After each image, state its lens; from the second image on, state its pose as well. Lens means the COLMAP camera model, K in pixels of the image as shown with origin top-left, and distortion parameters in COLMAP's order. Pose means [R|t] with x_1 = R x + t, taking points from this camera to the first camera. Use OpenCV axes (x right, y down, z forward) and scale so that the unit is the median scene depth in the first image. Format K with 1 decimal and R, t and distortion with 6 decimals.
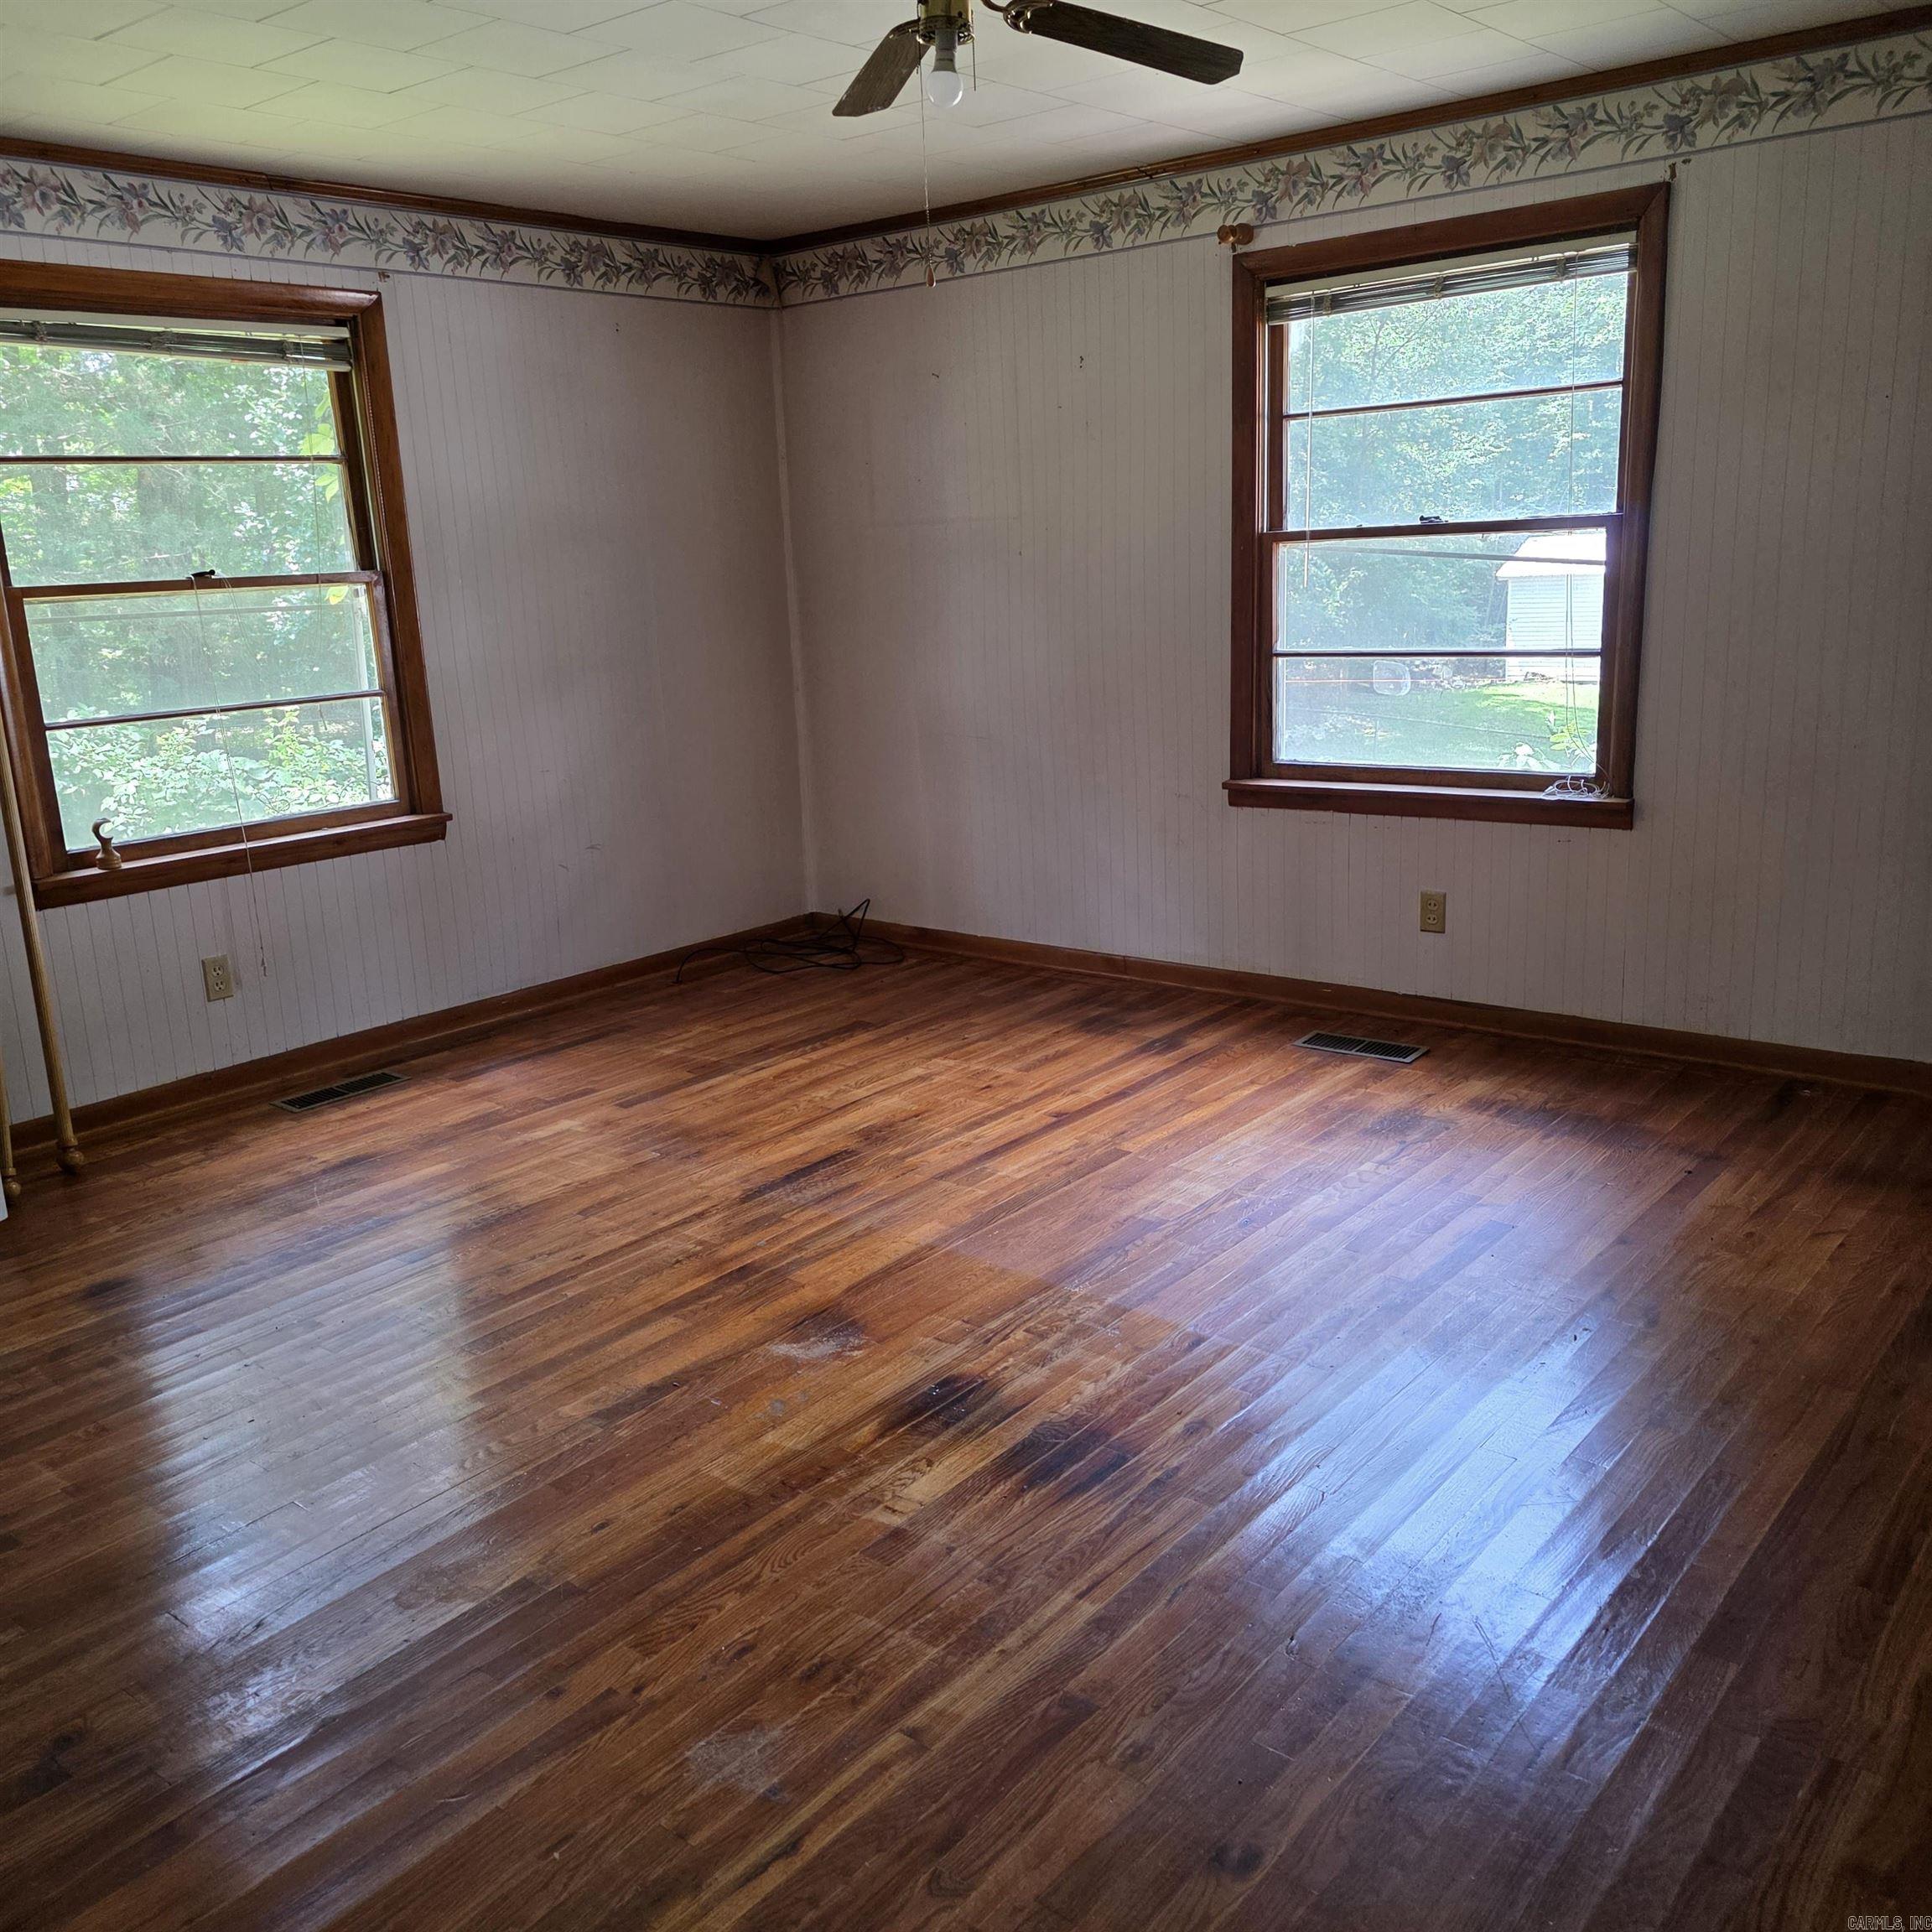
lens RADIAL K [[1715.4, 0, 978.7], [0, 1715.4, 974.5], [0, 0, 1]] dist [0.044778, -0.037038]
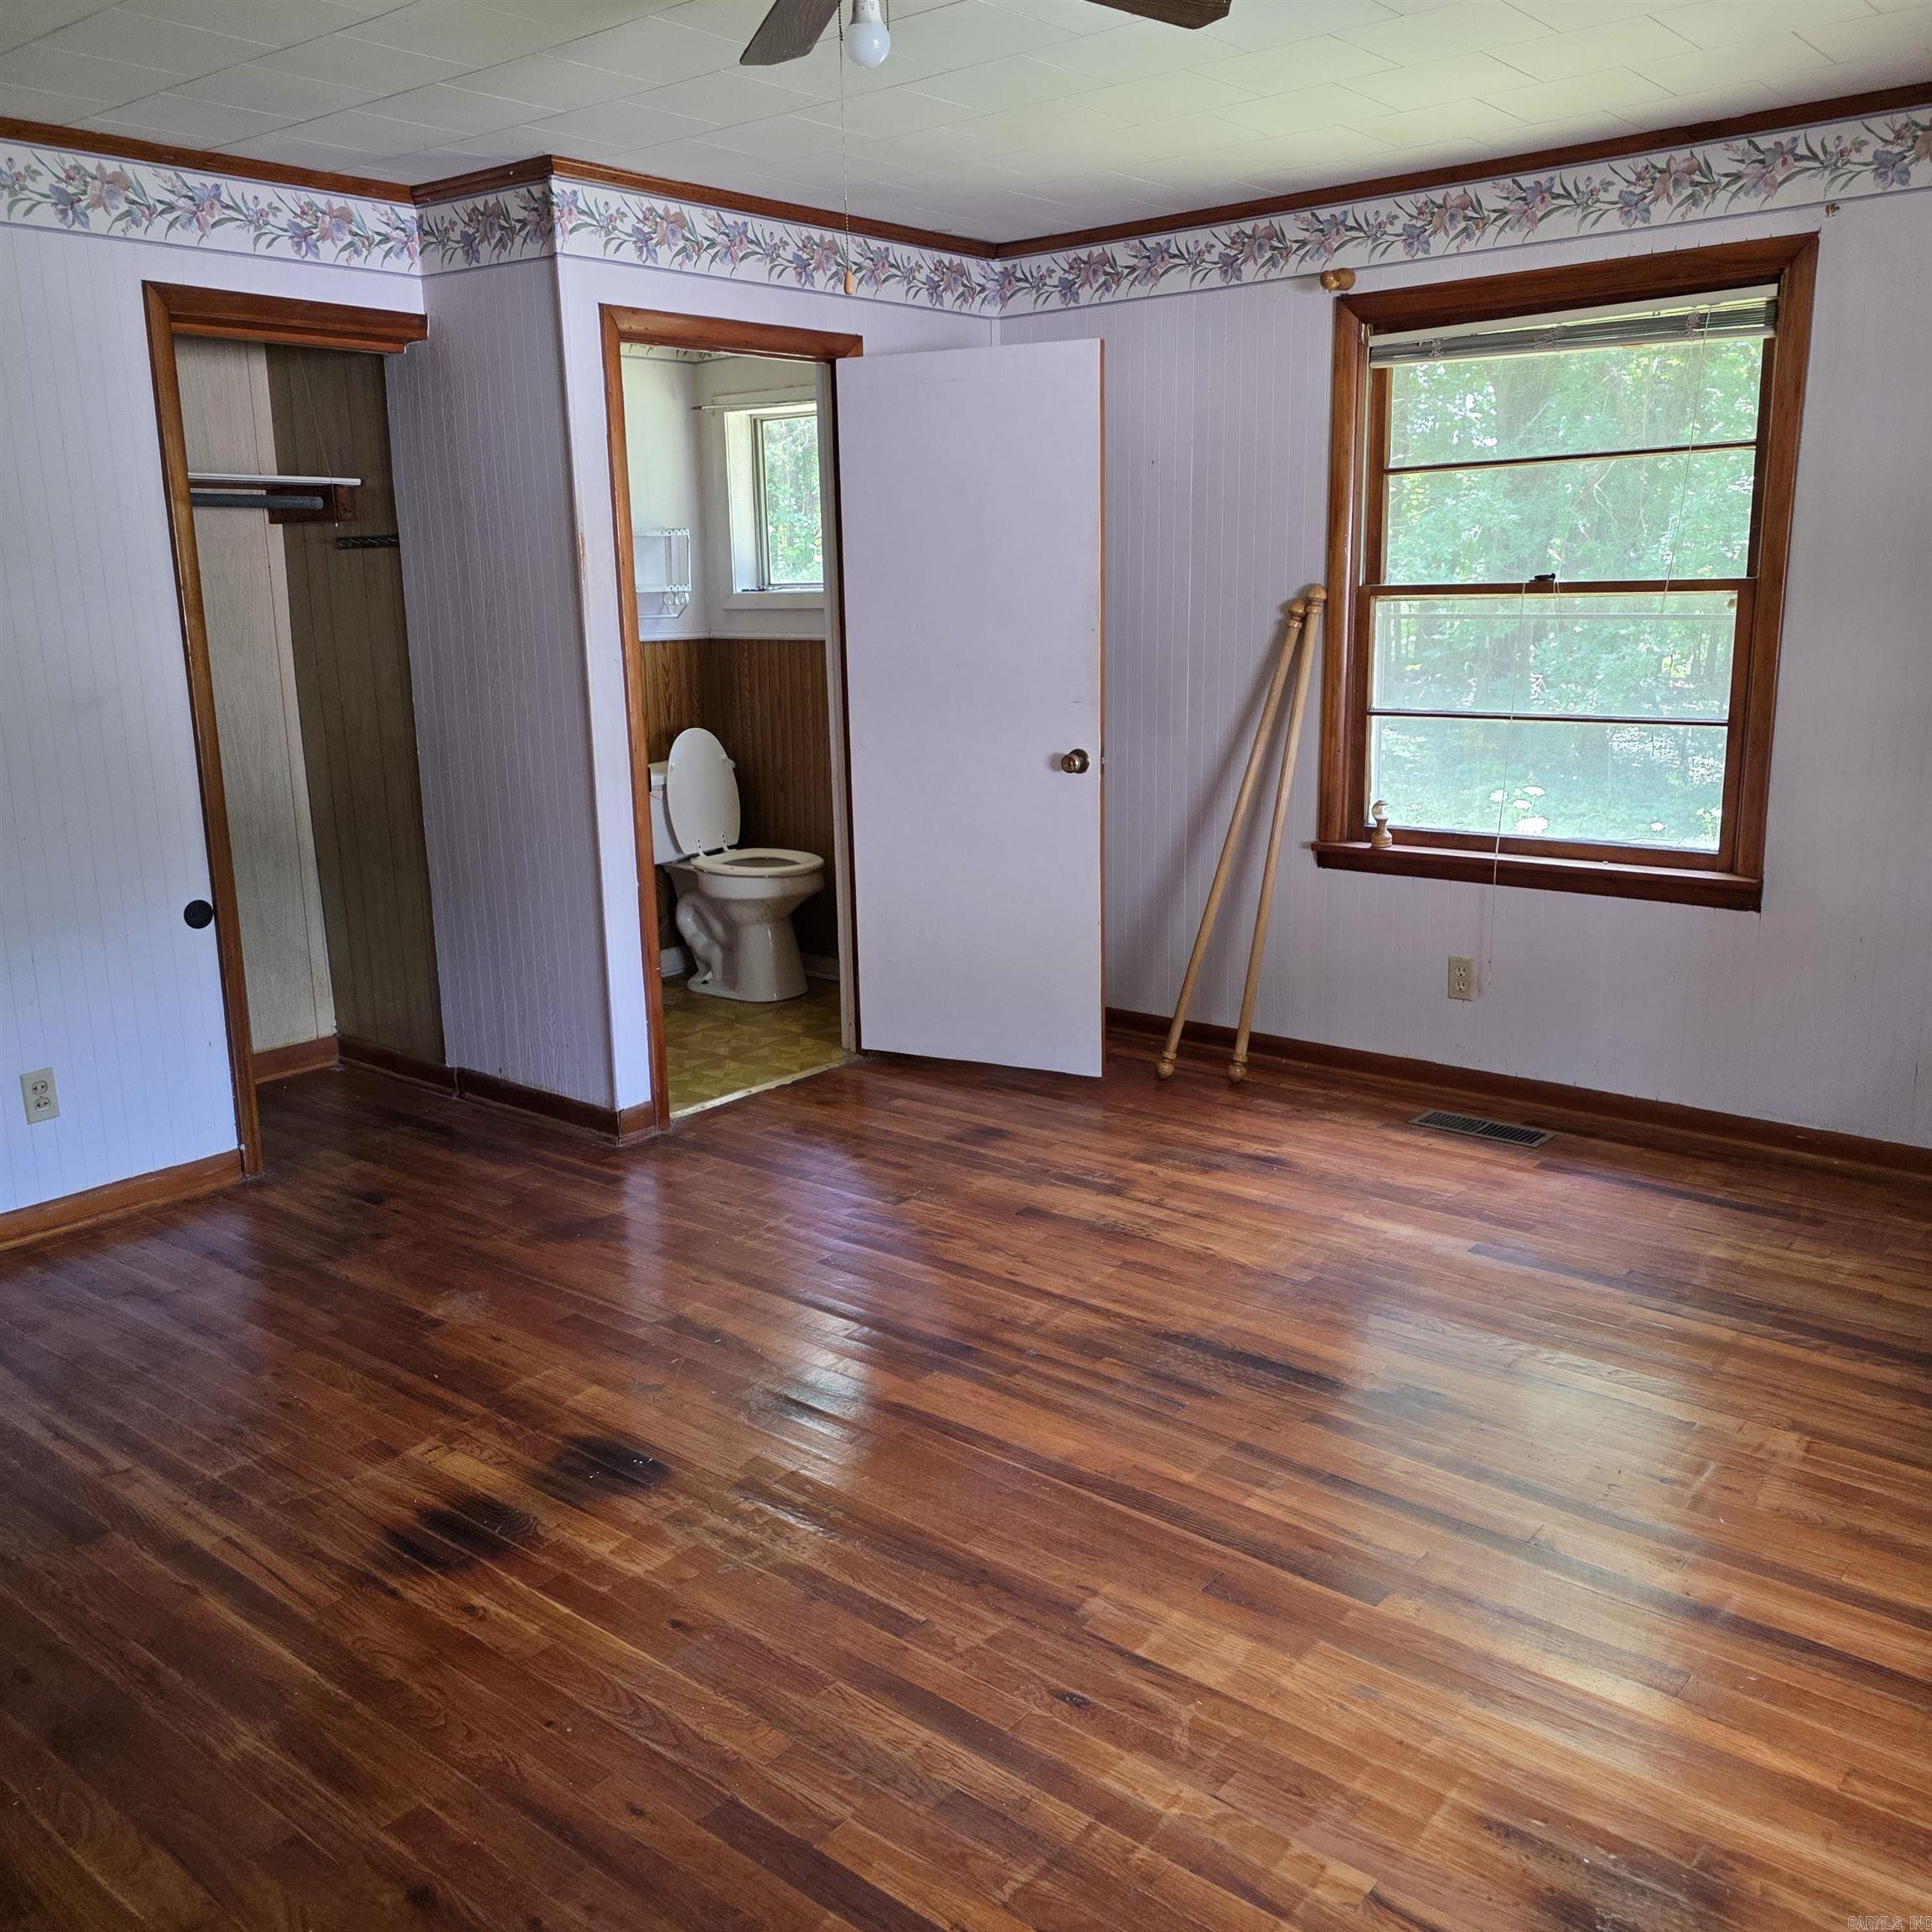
lens RADIAL K [[1715.4, 0, 978.7], [0, 1715.4, 974.5], [0, 0, 1]] dist [0.044778, -0.037038]
pose [[-0.001206, 0.266631, -0.963798, 0.562804], [-0.230154, 0.937851, 0.259740, -0.209762], [0.973153, 0.222135, 0.060235, 0.712476]]
